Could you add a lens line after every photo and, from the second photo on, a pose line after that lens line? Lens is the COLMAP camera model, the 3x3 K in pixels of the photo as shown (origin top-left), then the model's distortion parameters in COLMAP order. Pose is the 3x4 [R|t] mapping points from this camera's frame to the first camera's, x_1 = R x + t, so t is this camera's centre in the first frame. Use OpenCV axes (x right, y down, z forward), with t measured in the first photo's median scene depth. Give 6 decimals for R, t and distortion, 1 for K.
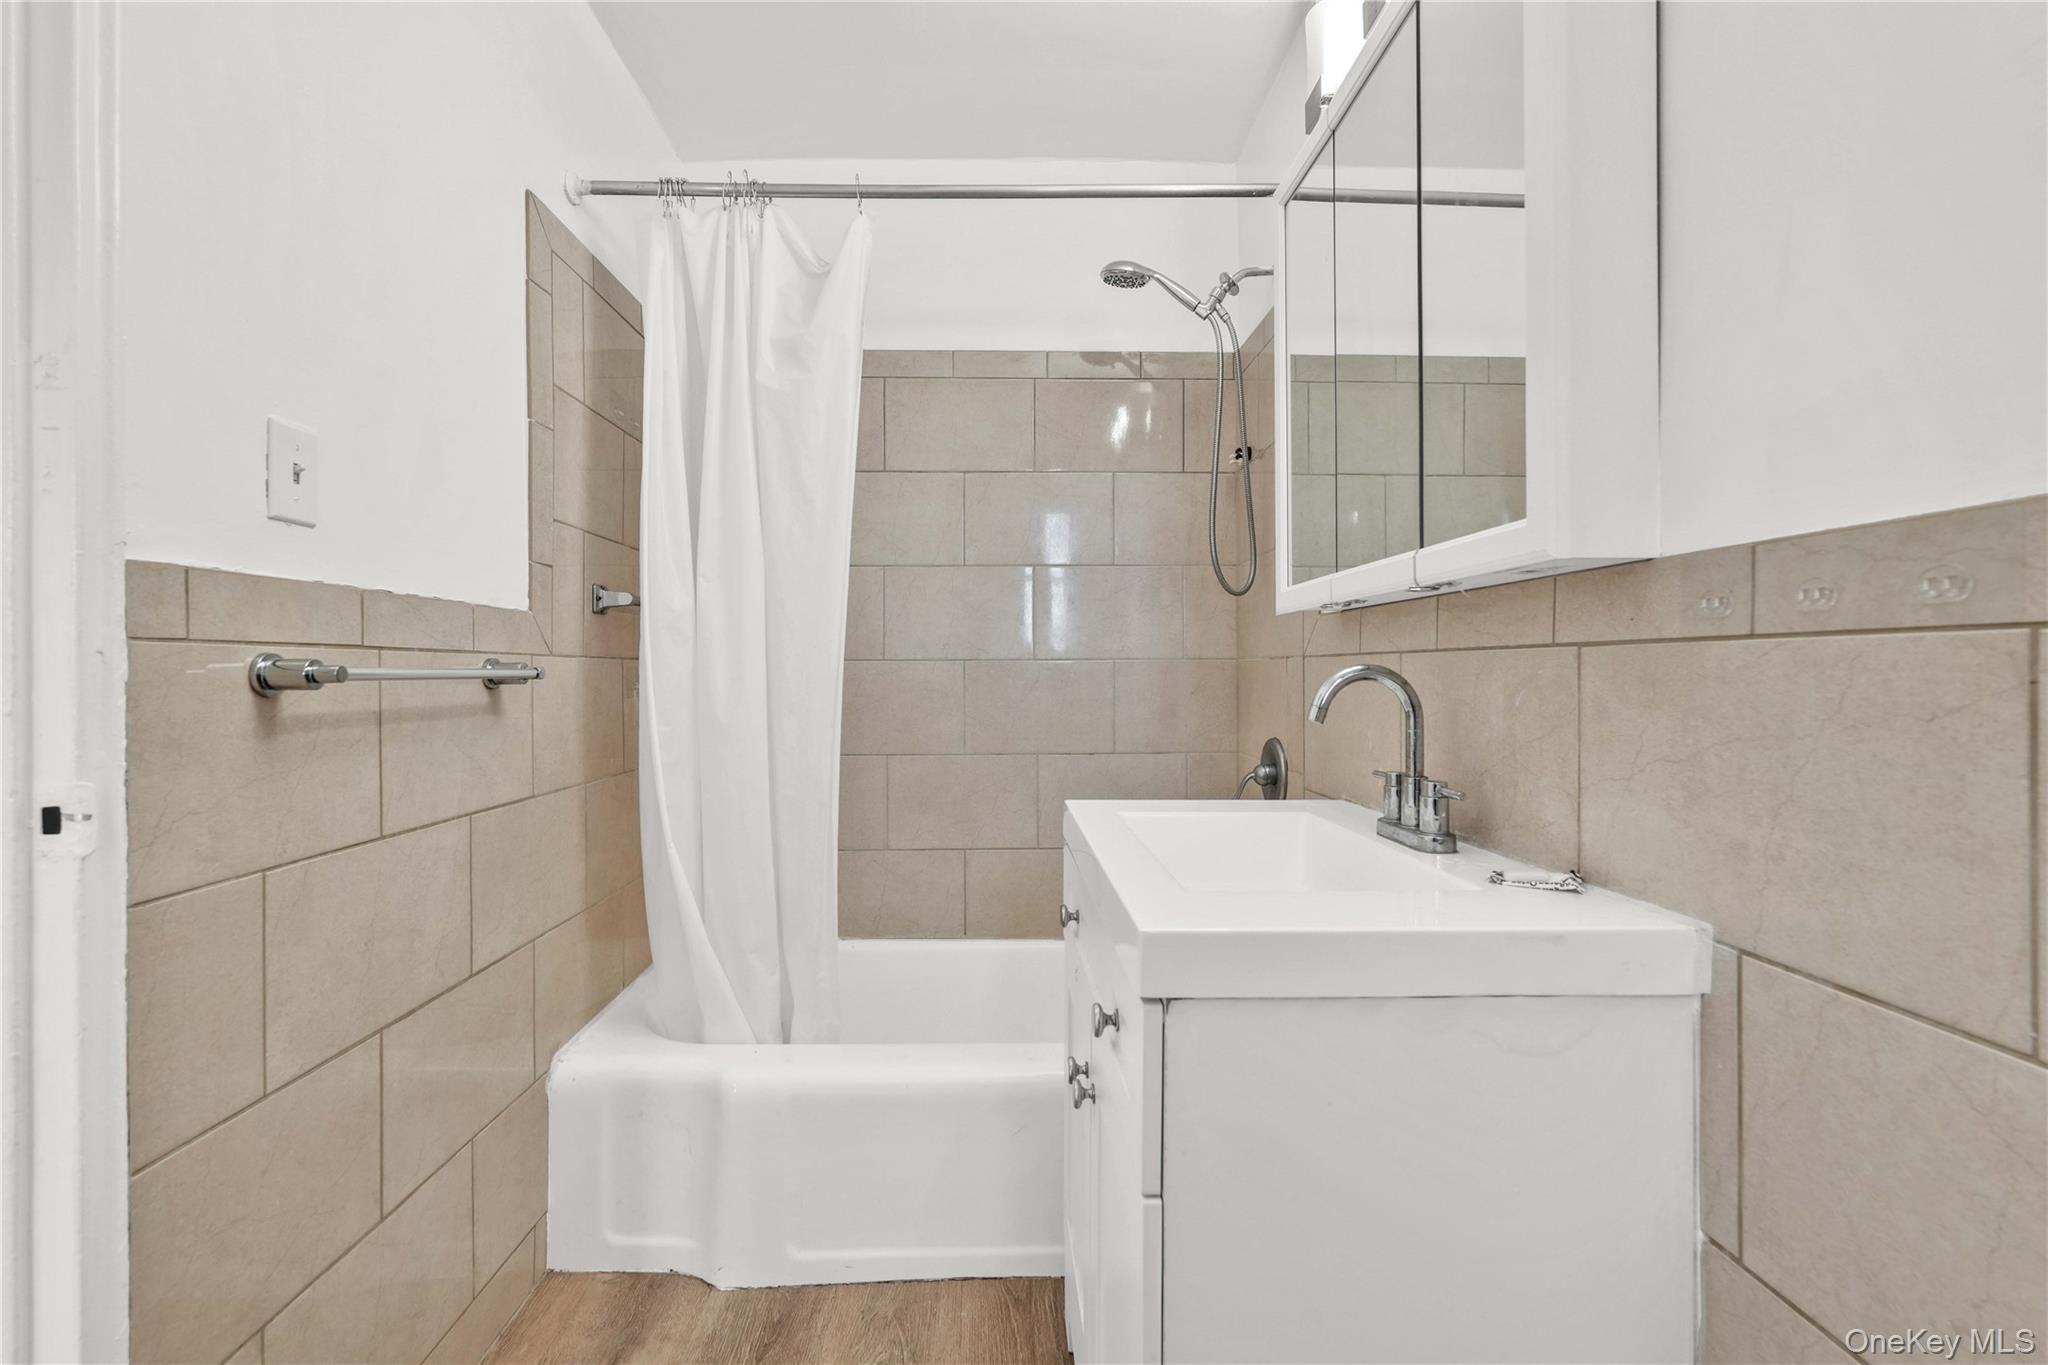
lens RADIAL K [[892.2, 0, 1029.5], [0, 892.2, 672.1], [0, 0, 1]] dist [-0.000999, -0.000354]
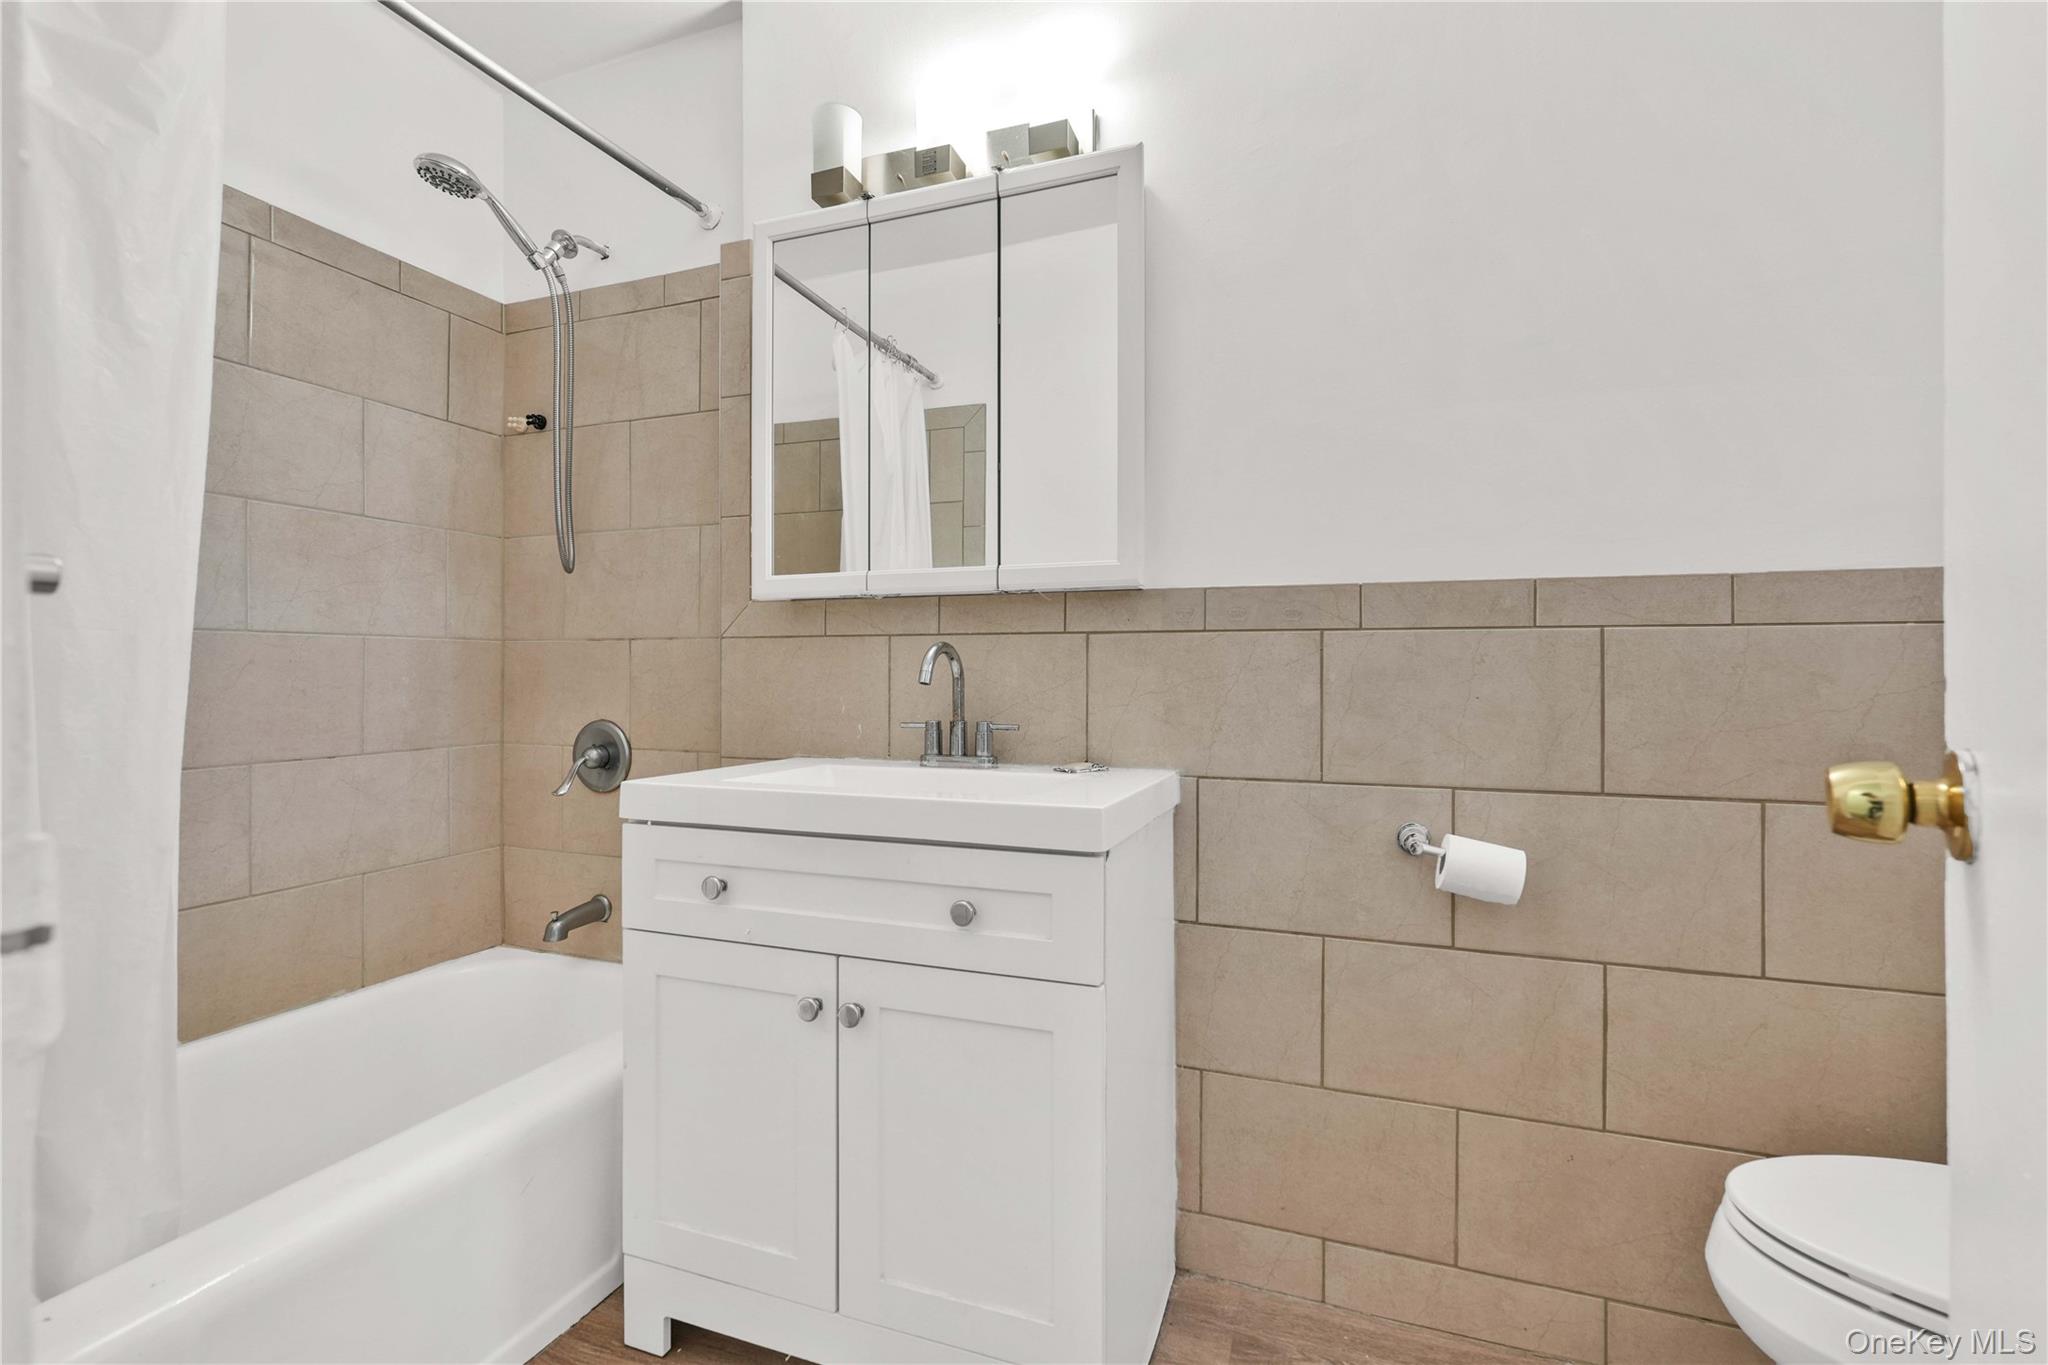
lens RADIAL K [[919.6, 0, 1017.7], [0, 919.6, 679.0], [0, 0, 1]] dist [-0.001181, 0.003741]
pose [[0.428895, -0.002160, 0.903352, -0.992385], [-0.002887, 0.999989, 0.003762, 0.049670], [-0.903350, -0.004221, 0.428884, 0.318023]]
